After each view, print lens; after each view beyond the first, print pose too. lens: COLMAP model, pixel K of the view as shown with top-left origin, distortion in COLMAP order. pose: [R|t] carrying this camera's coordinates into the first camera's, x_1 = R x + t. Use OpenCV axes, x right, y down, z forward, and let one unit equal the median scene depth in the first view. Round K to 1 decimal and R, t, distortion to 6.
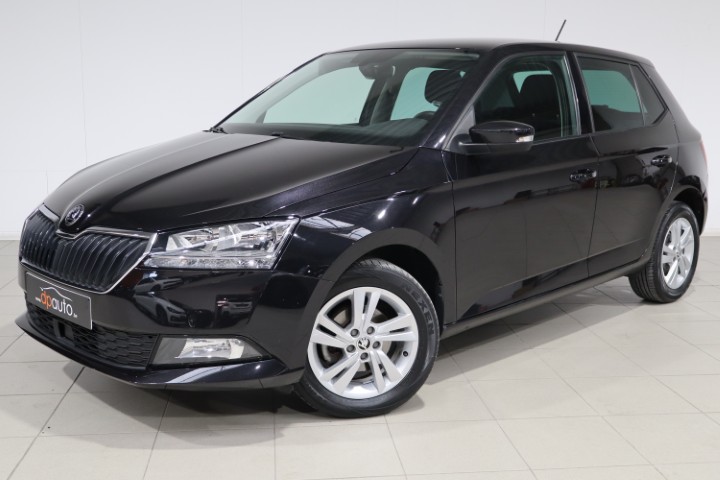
lens RADIAL K [[800.1, 0, 360.0], [0, 800.1, 240.0], [0, 0, 1]] dist [0.017971, -0.015660]
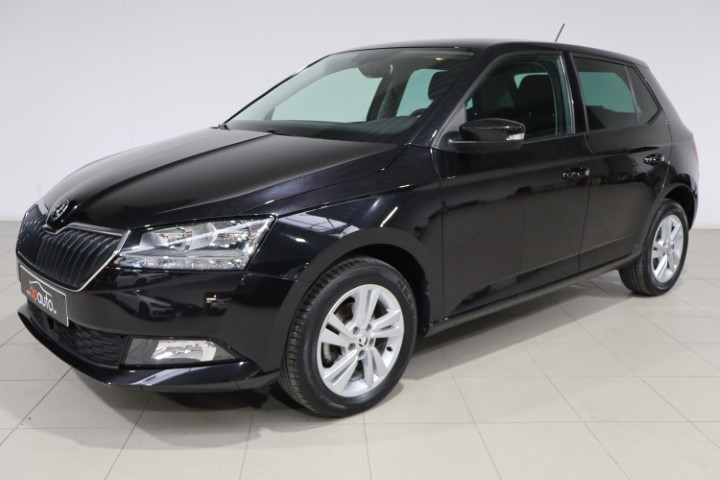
lens RADIAL K [[644.8, 0, 360.0], [0, 644.8, 240.0], [0, 0, 1]] dist [-0.012470, 0.004545]
pose [[0.998074, 0.015804, -0.059990, 0.057326], [-0.013676, 0.999269, 0.035711, -0.022537], [0.060511, -0.034822, 0.997560, 0.171612]]
